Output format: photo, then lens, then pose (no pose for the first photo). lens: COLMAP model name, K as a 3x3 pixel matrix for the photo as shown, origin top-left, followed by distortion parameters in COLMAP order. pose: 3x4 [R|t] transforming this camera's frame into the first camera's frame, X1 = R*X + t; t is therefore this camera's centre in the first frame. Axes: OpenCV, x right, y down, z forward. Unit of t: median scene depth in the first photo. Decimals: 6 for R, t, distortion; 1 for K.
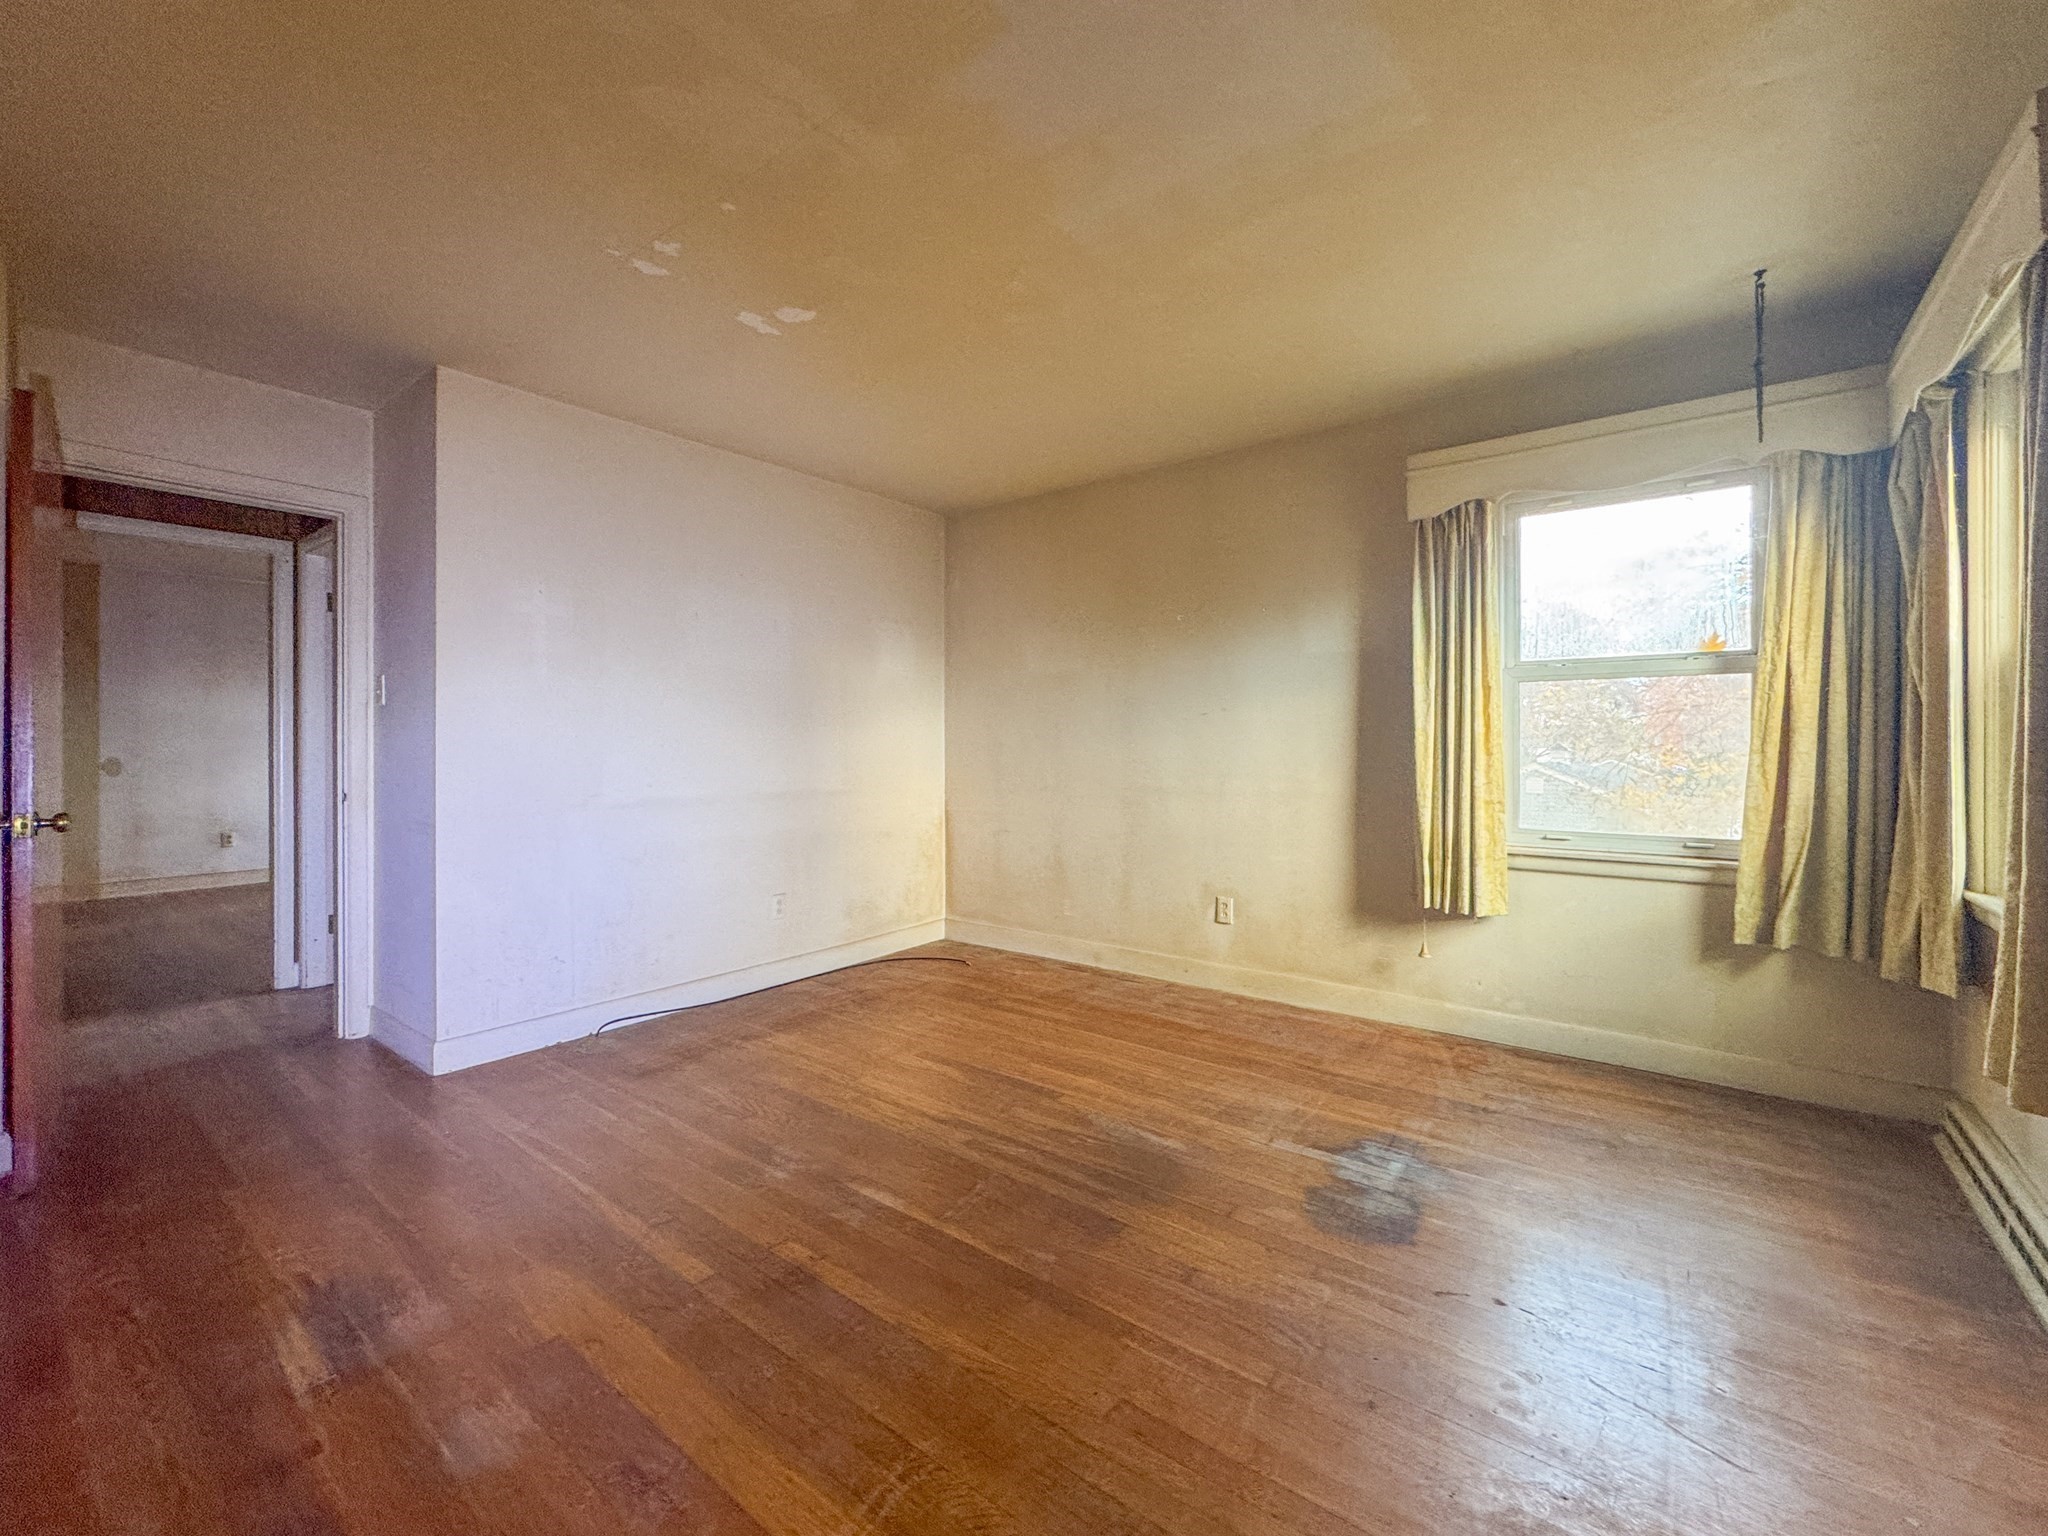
lens RADIAL K [[867.7, 0, 1032.7], [0, 867.7, 757.2], [0, 0, 1]] dist [-0.007361, 0.000294]
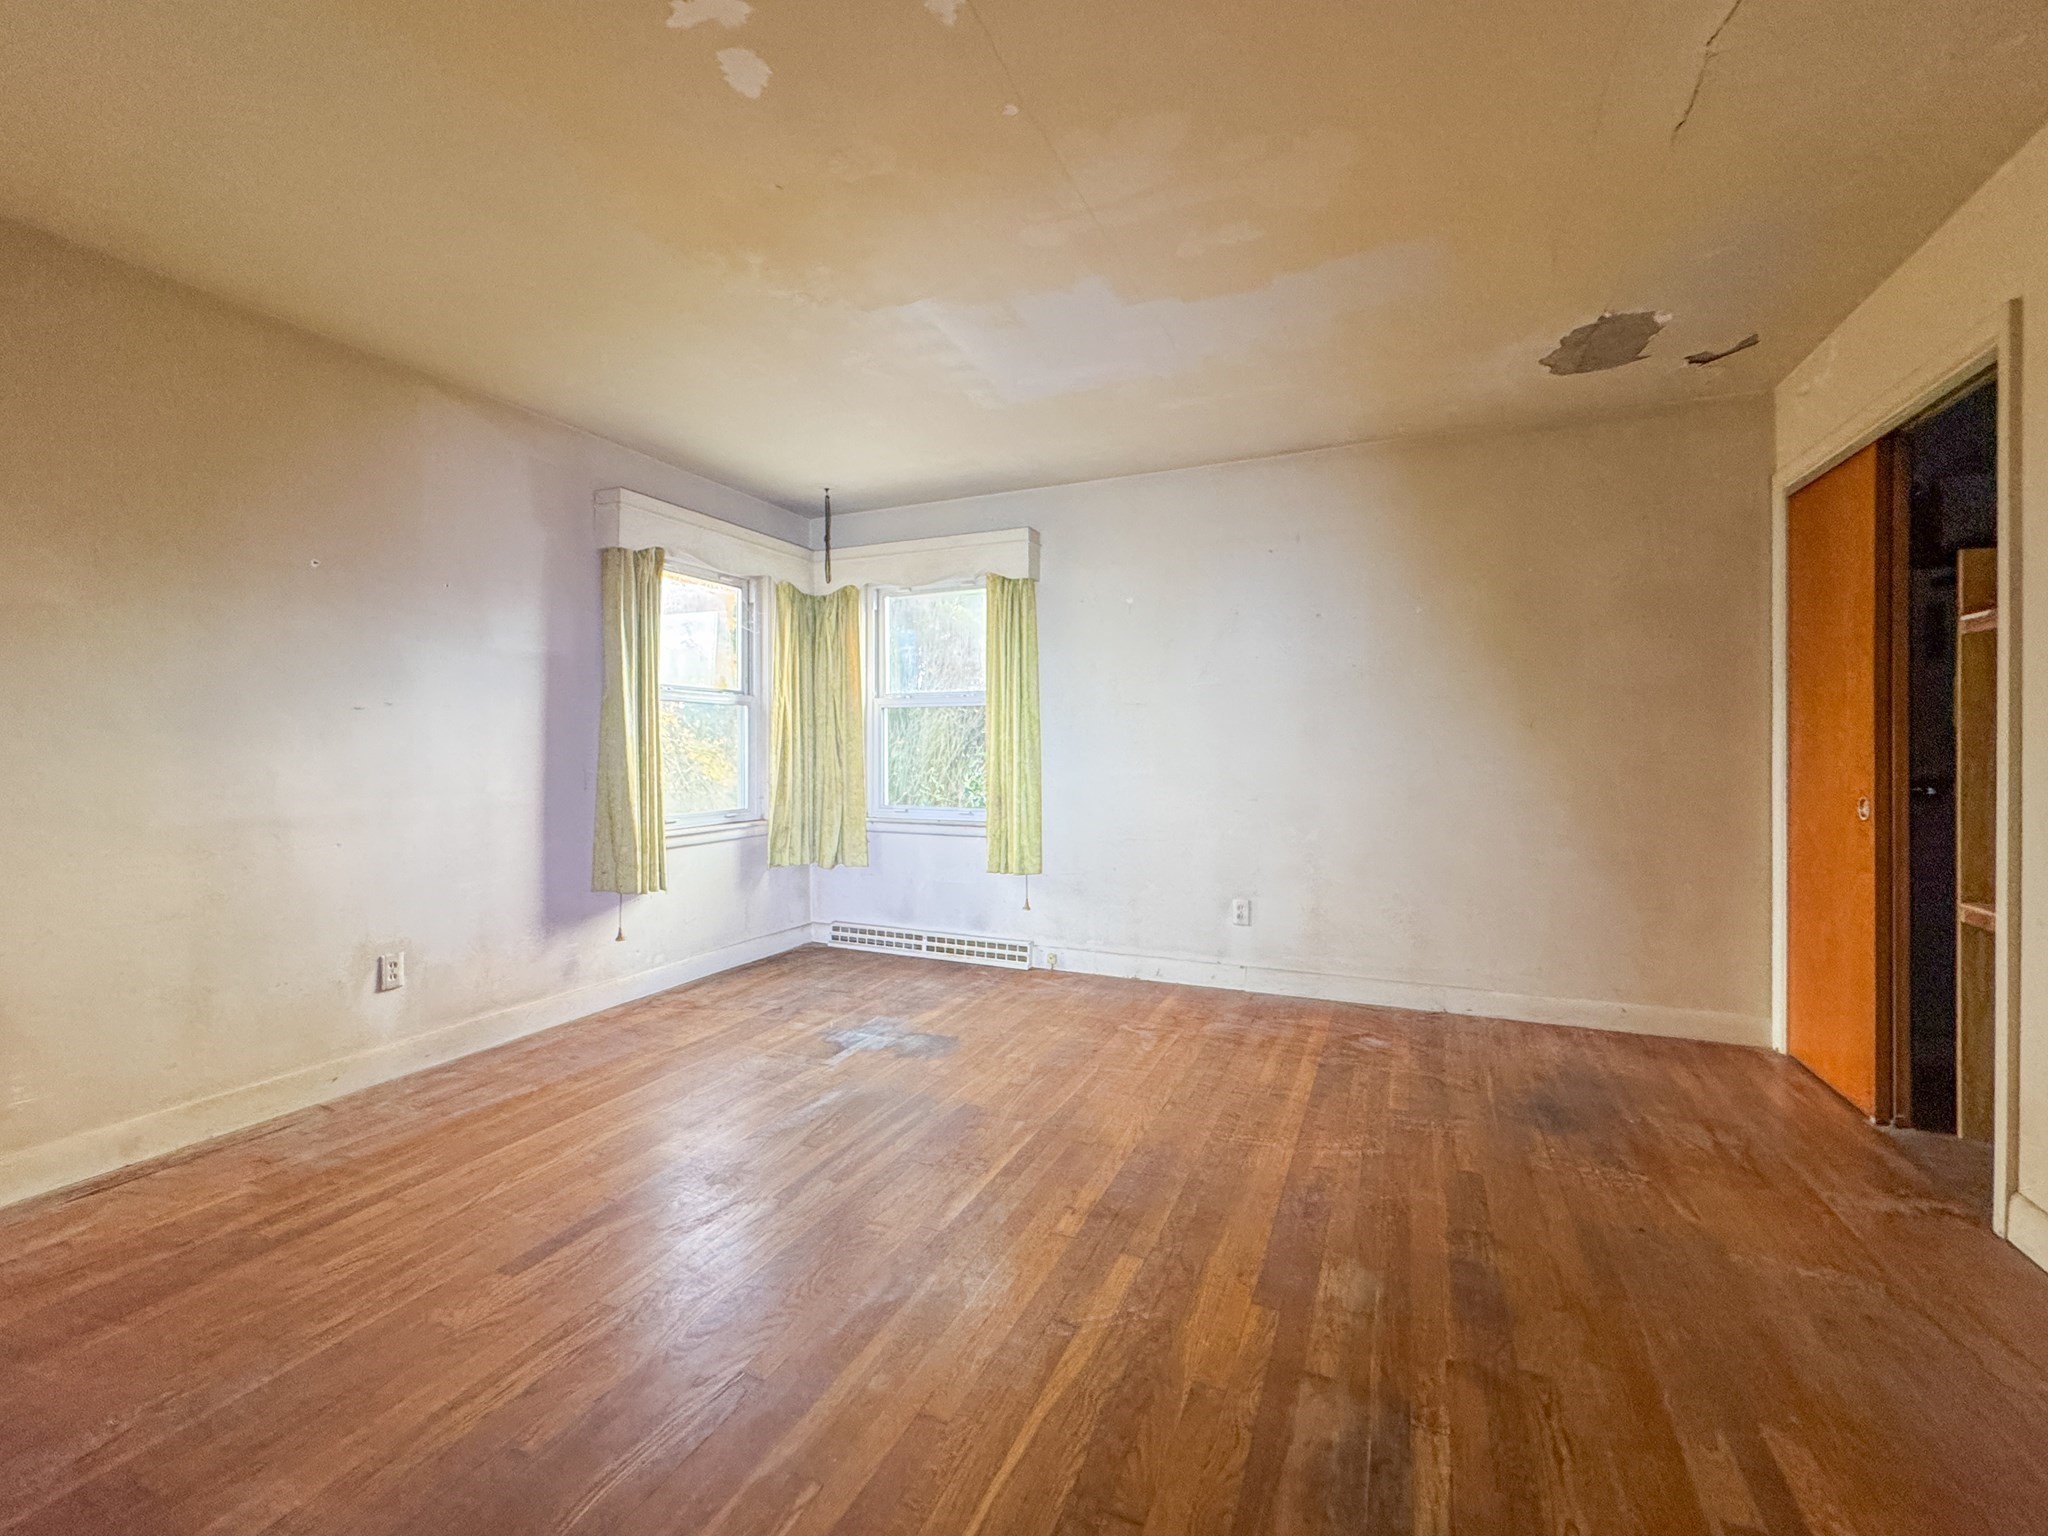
lens RADIAL K [[867.7, 0, 1032.7], [0, 867.7, 757.2], [0, 0, 1]] dist [-0.007361, 0.000294]
pose [[-0.256906, -0.008779, 0.966396, -0.843450], [0.018492, 0.999731, 0.013998, -0.011973], [-0.966259, 0.021467, -0.256675, 0.853609]]
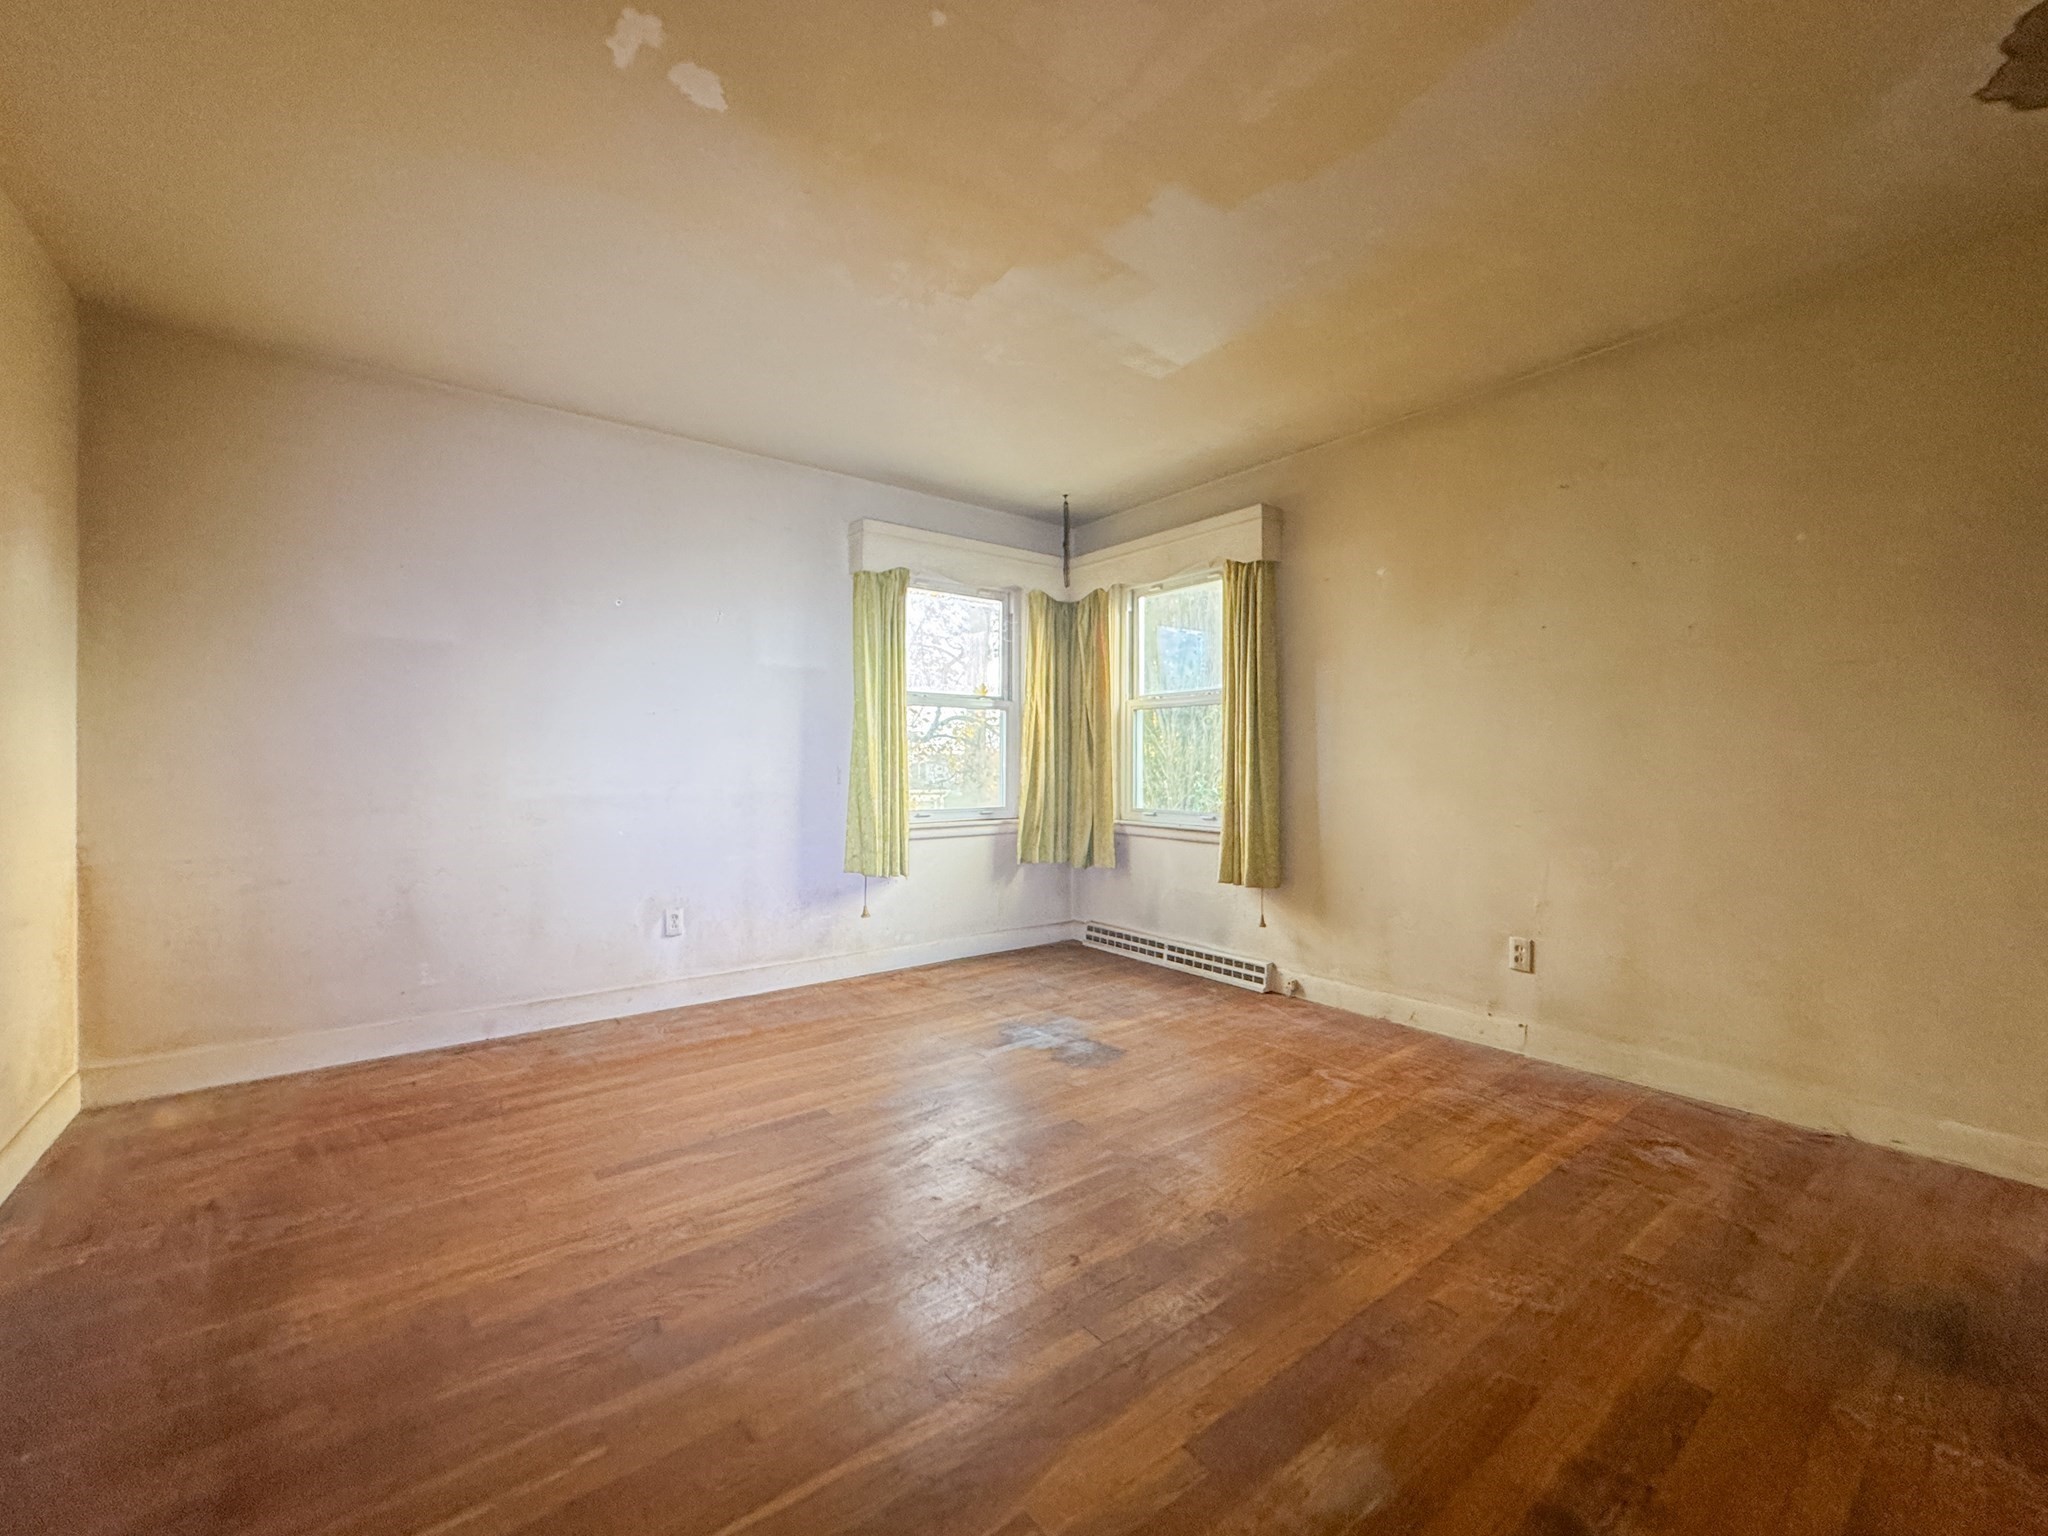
lens RADIAL K [[836.2, 0, 1024.0], [0, 836.2, 768.0], [0, 0, 1]] dist [-0.004136, -0.000433]
pose [[0.239218, -0.004052, 0.970957, -0.751792], [0.016040, 0.999871, 0.000220, 0.018110], [-0.970833, 0.015522, 0.239252, 0.531959]]
